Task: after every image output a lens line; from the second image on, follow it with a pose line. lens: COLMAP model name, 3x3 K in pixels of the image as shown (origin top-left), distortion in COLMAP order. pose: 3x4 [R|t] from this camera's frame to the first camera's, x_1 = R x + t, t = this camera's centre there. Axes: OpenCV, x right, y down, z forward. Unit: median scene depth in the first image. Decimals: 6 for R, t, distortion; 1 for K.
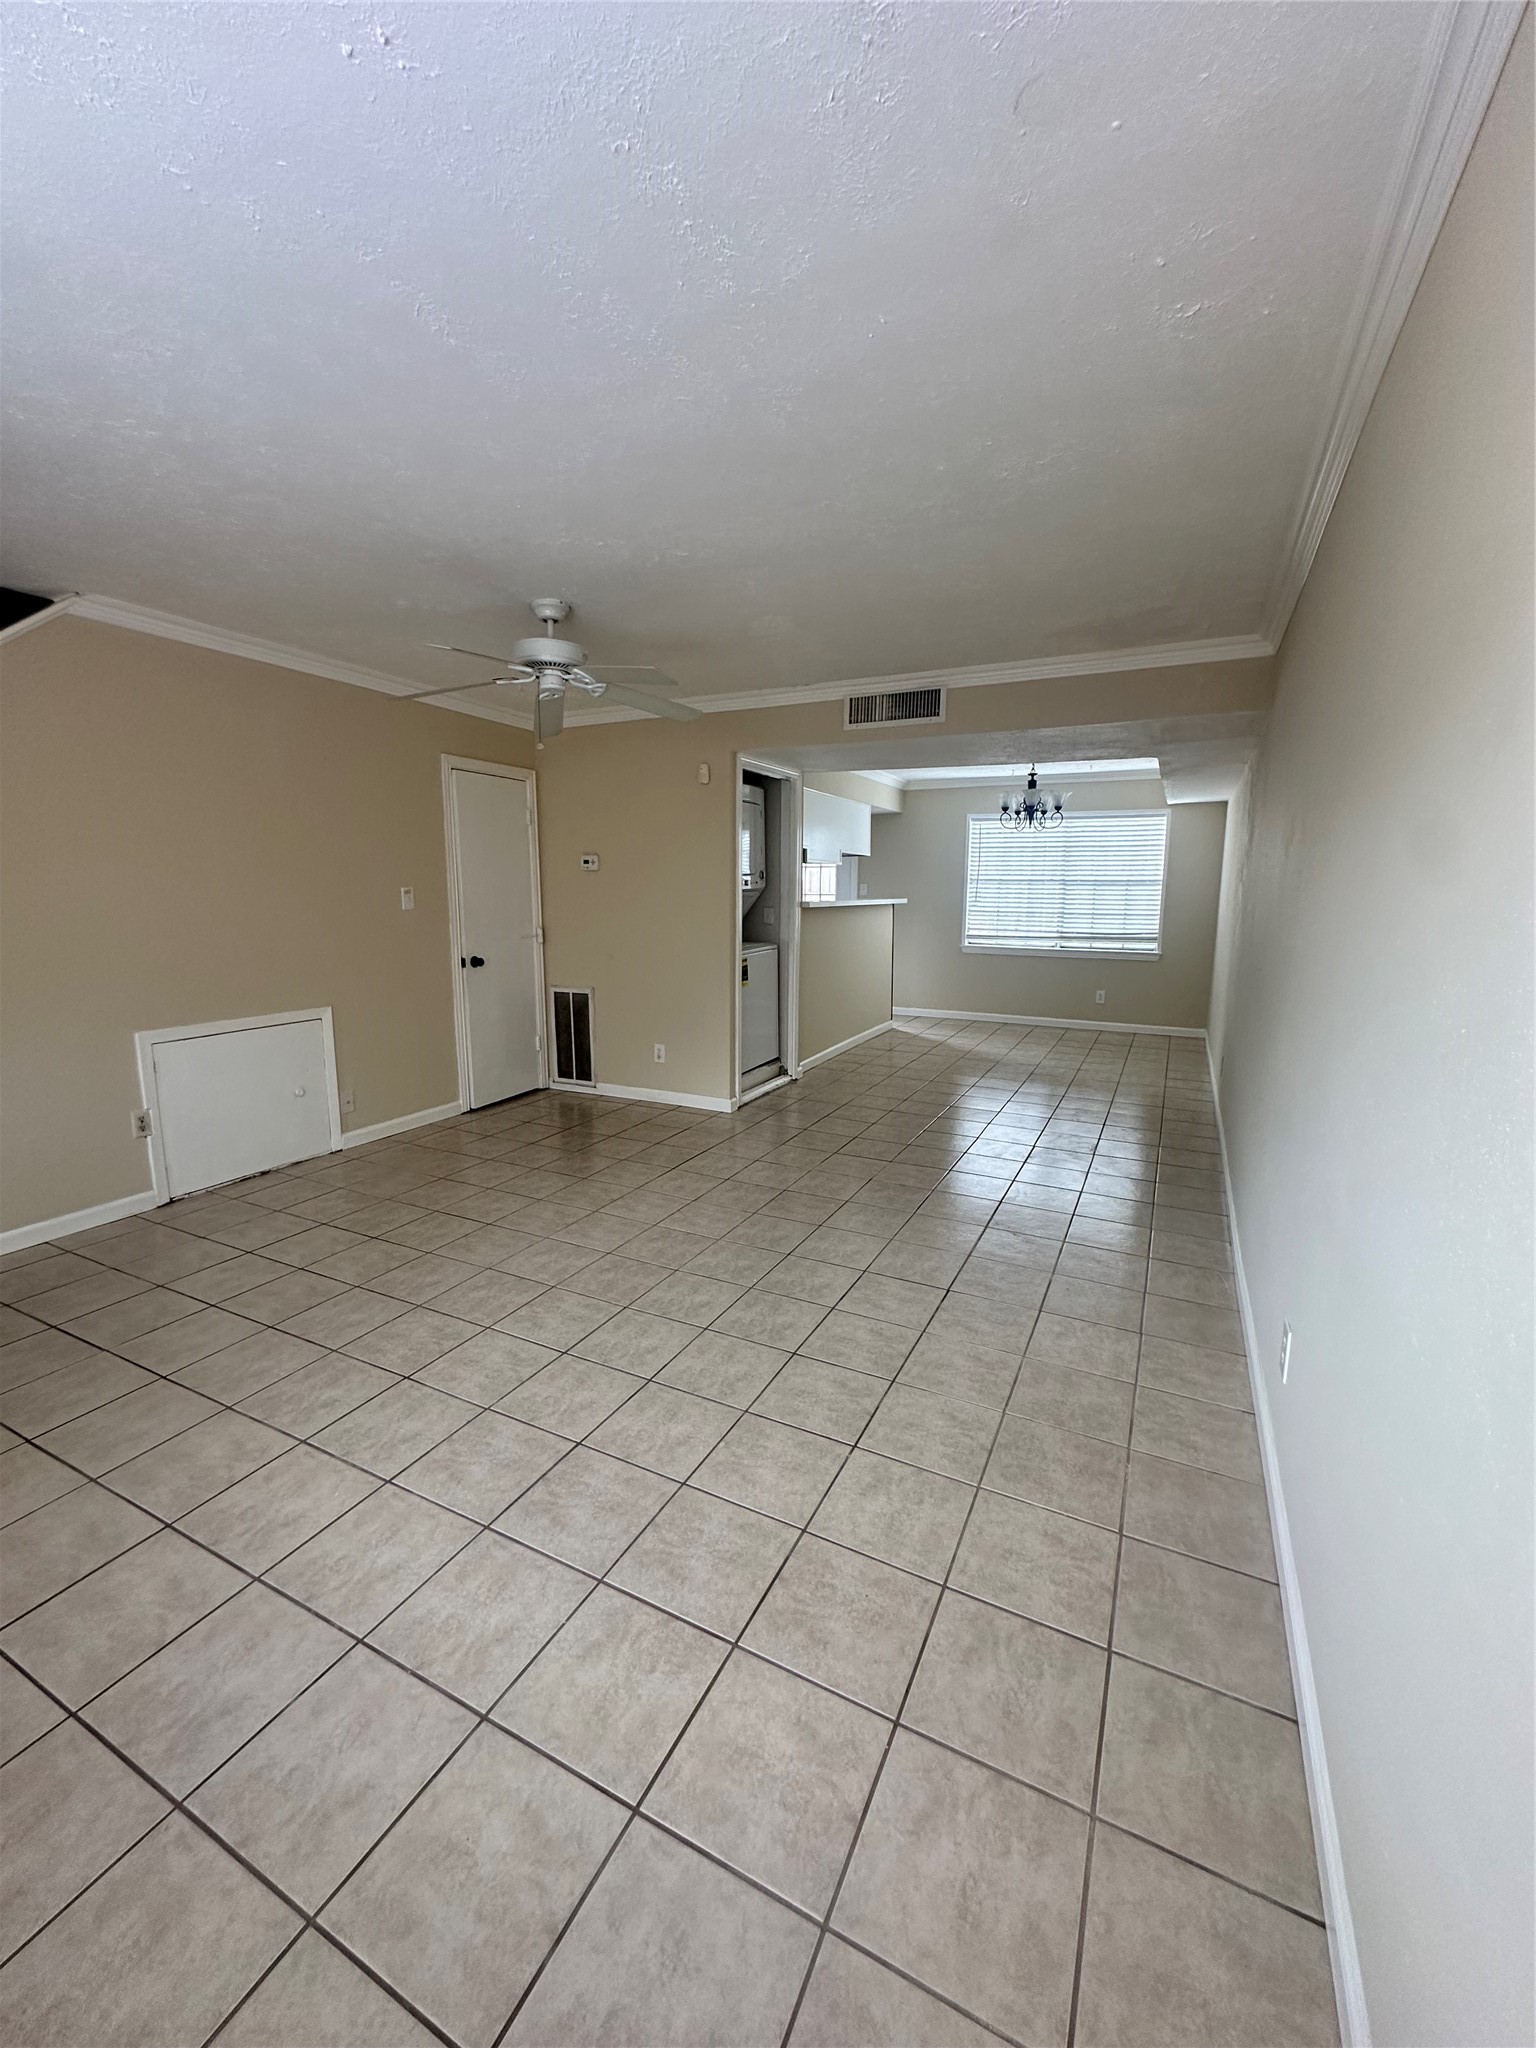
lens RADIAL K [[816.4, 0, 766.6], [0, 816.4, 1018.0], [0, 0, 1]] dist [-0.003412, 0.000133]
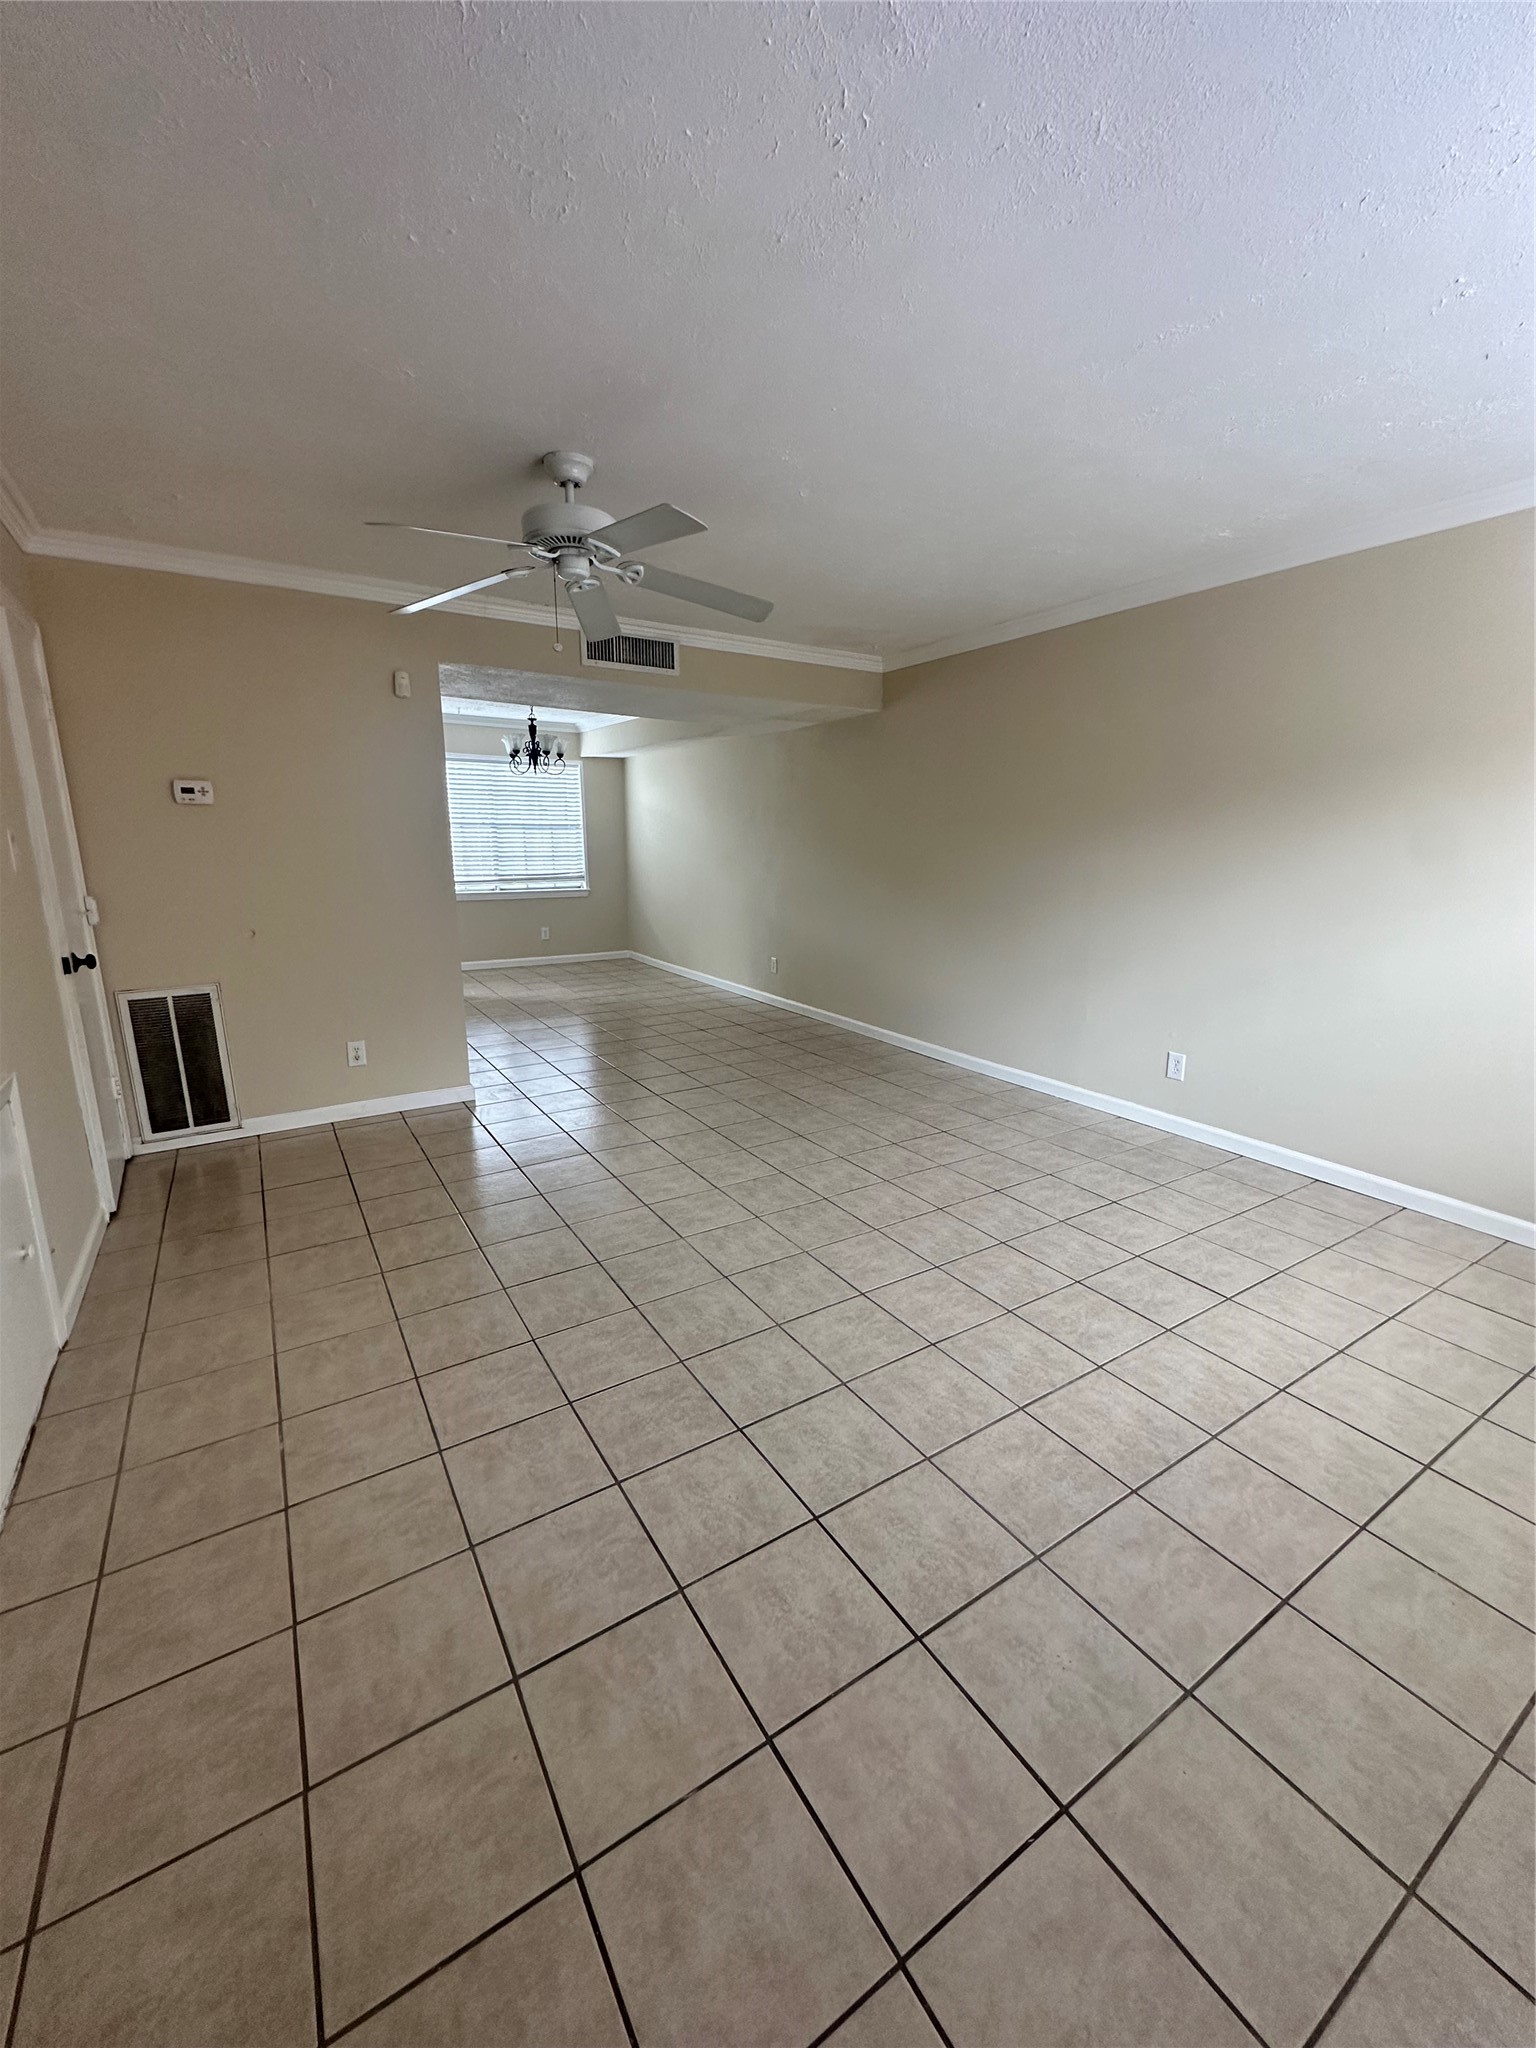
lens RADIAL K [[816.4, 0, 766.6], [0, 816.4, 1018.0], [0, 0, 1]] dist [-0.003412, 0.000133]
pose [[0.519224, -0.187241, 0.833875, -0.568521], [0.129543, 0.981674, 0.139767, -0.045976], [-0.844763, 0.035452, 0.533965, 0.280363]]
